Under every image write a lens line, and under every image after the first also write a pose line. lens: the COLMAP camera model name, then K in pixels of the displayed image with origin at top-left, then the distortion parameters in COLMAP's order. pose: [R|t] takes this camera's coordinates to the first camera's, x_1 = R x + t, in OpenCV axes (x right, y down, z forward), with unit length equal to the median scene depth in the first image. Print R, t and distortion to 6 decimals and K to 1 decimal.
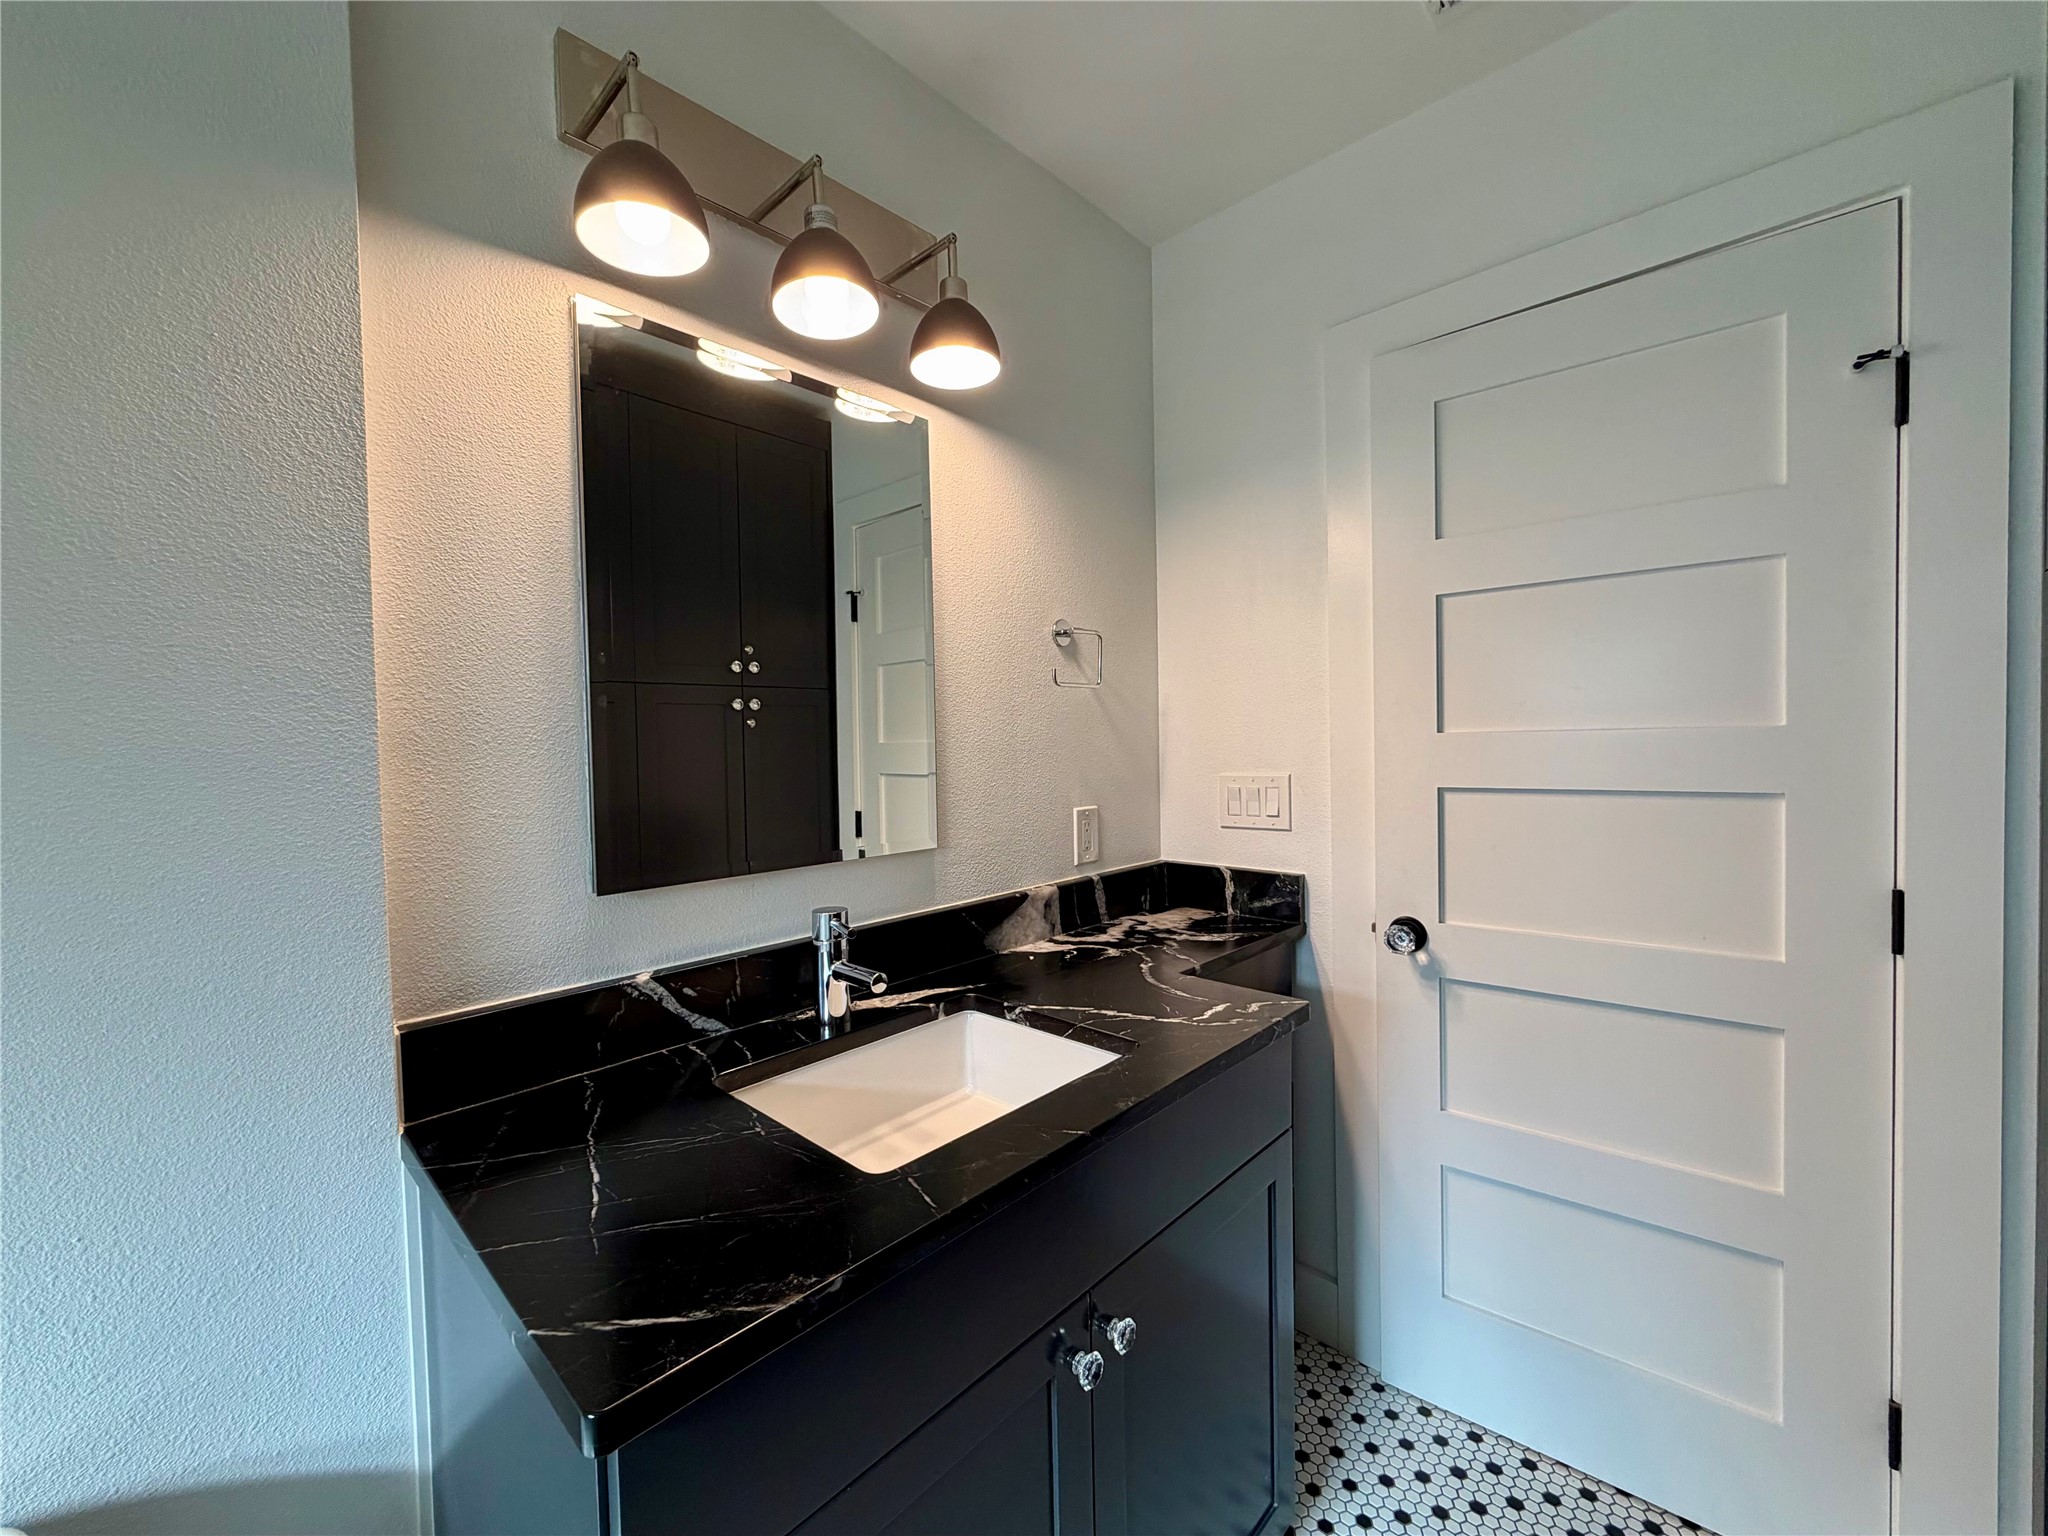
lens RADIAL K [[820.8, 0, 1006.1], [0, 820.8, 763.1], [0, 0, 1]] dist [0.000303, 0.000705]
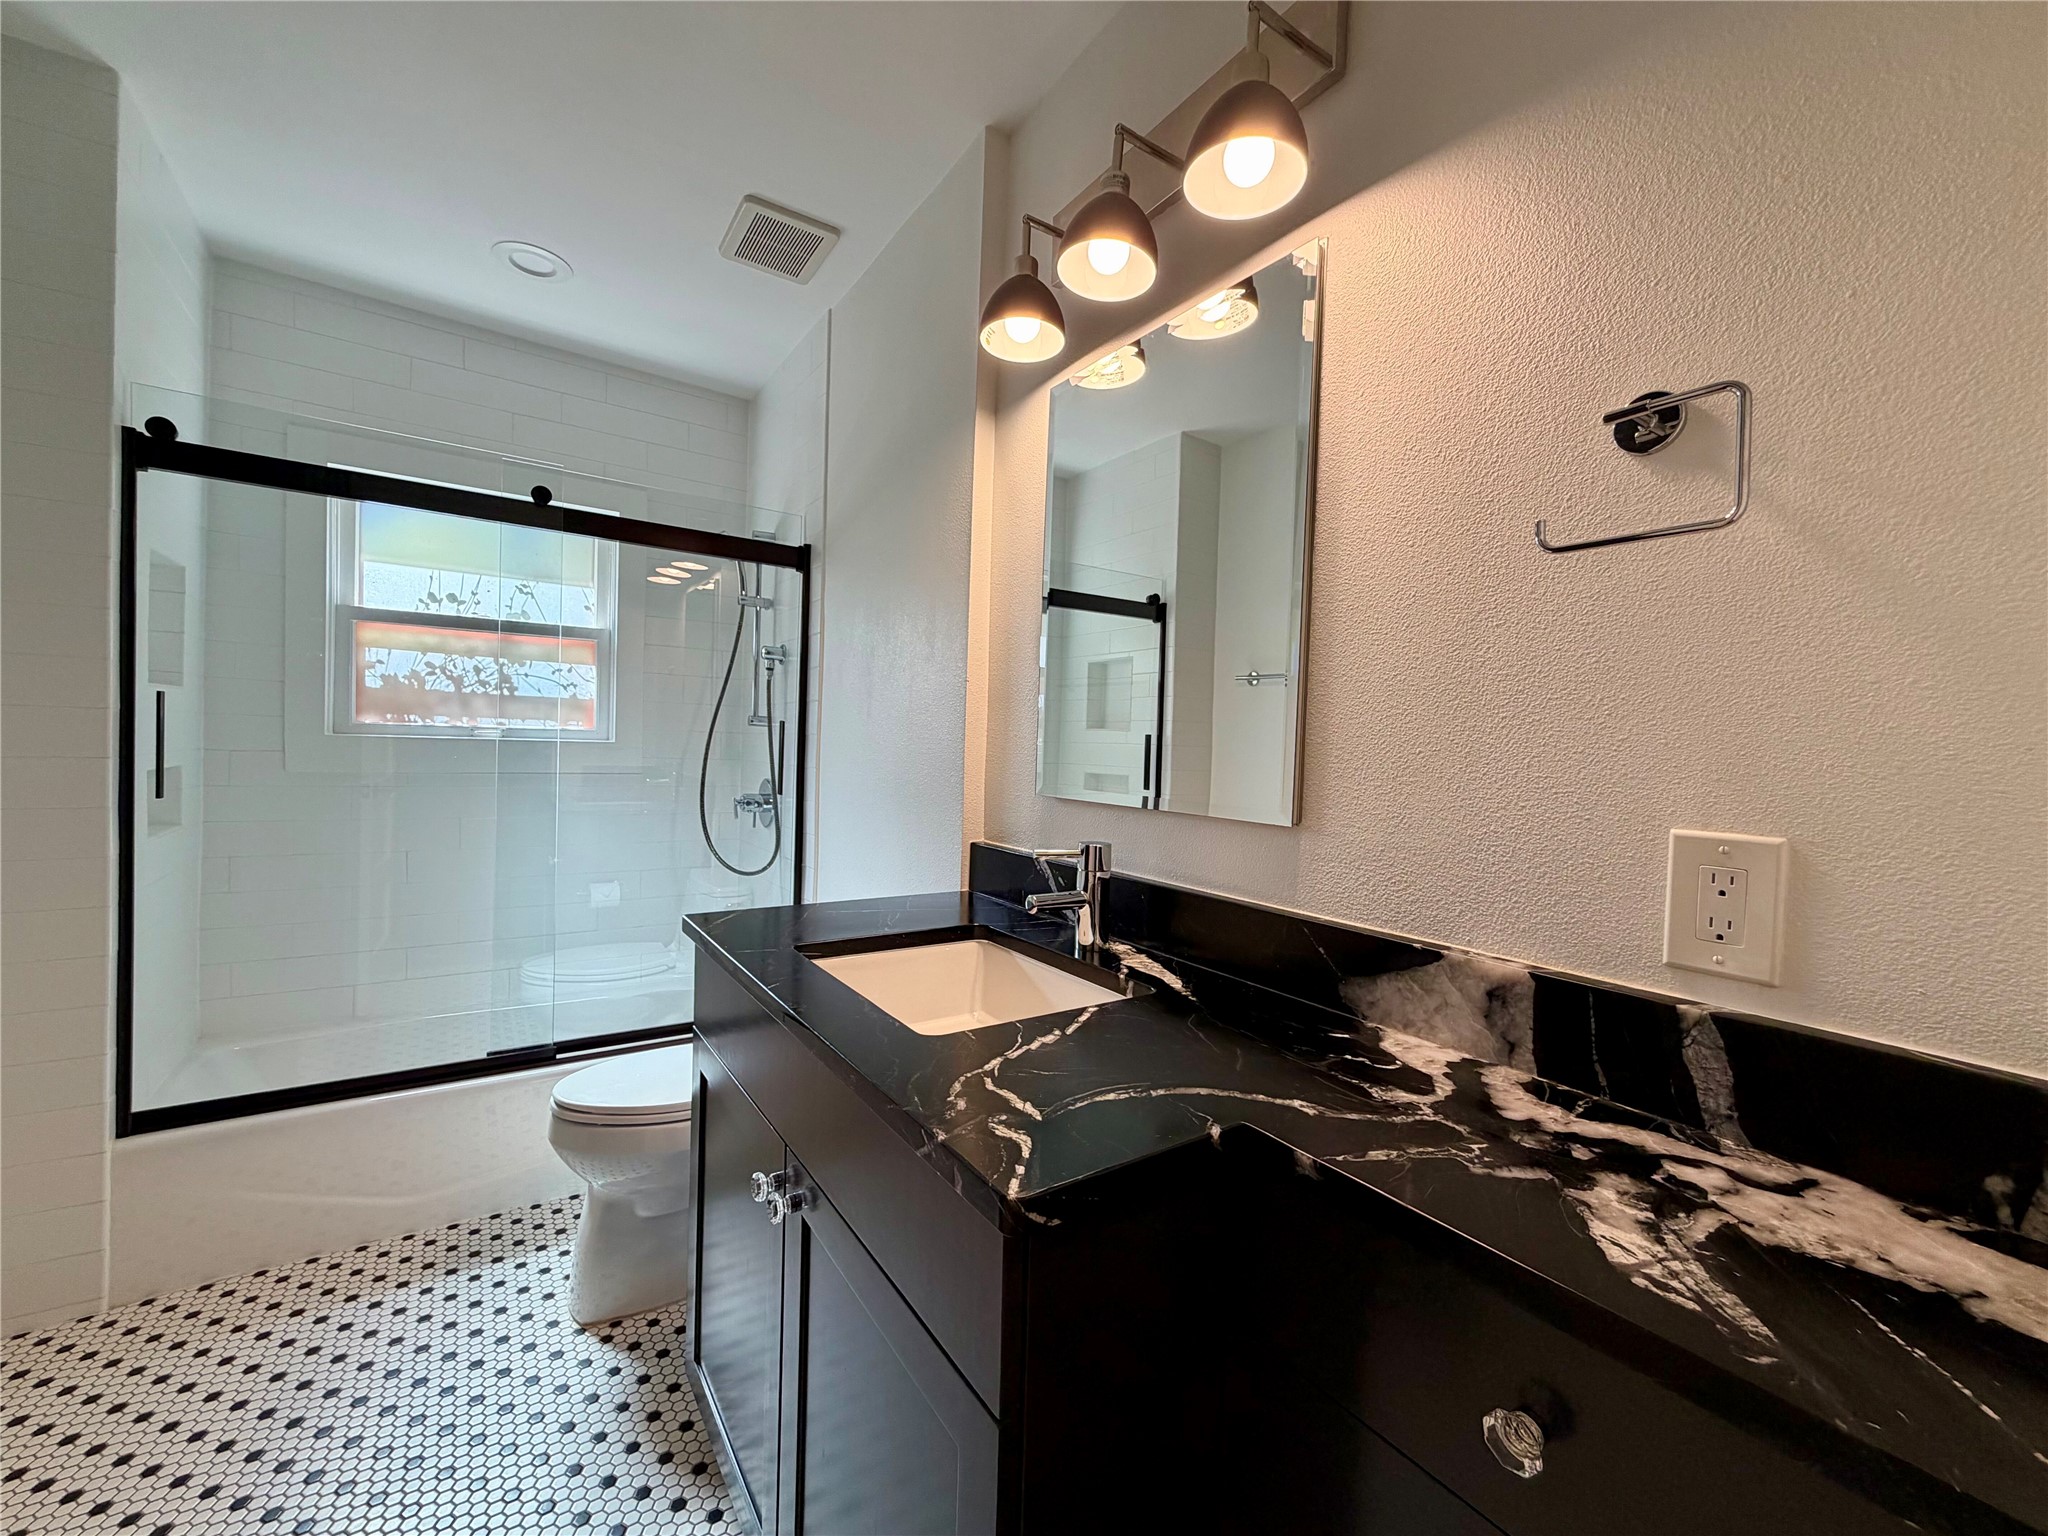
lens RADIAL K [[820.8, 0, 1007.1], [0, 820.8, 772.6], [0, 0, 1]] dist [0.000303, 0.000705]
pose [[-0.242526, 0.056631, -0.968491, 0.647946], [-0.038518, 0.996946, 0.067940, 0.012925], [0.969380, 0.053781, -0.239604, 0.876096]]
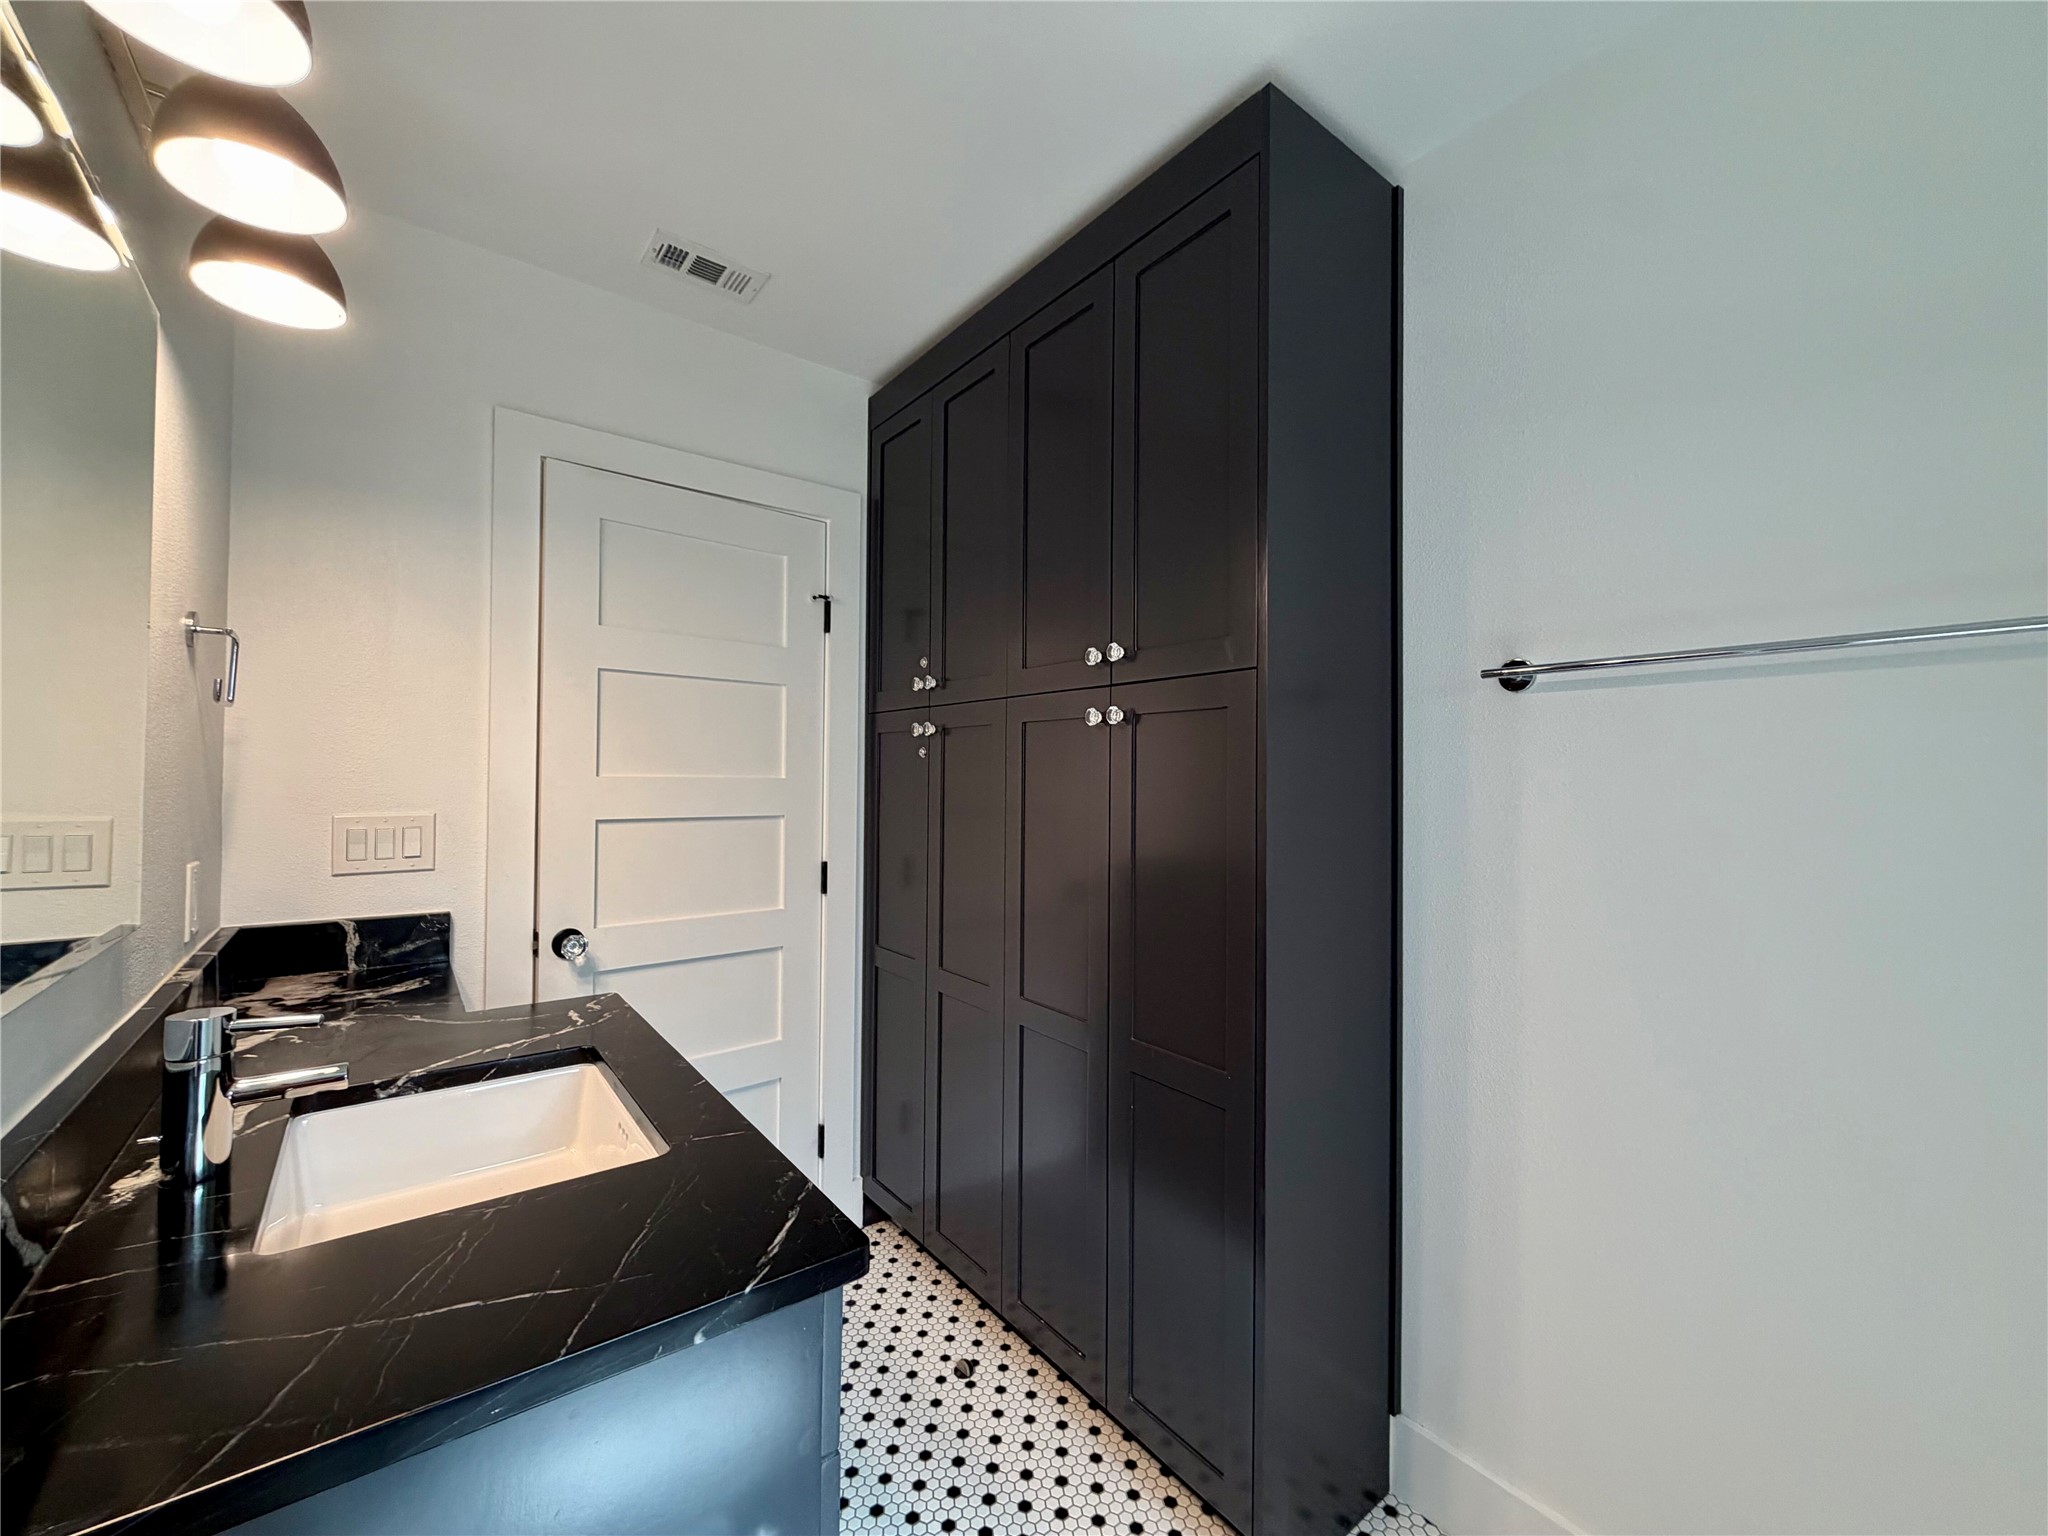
lens RADIAL K [[820.8, 0, 1014.1], [0, 820.8, 765.4], [0, 0, 1]] dist [0.000303, 0.000705]
pose [[0.164644, 0.036941, 0.985661, -0.609104], [0.011600, 0.999157, -0.039384, 0.003245], [-0.986285, 0.017918, 0.164077, 0.157749]]
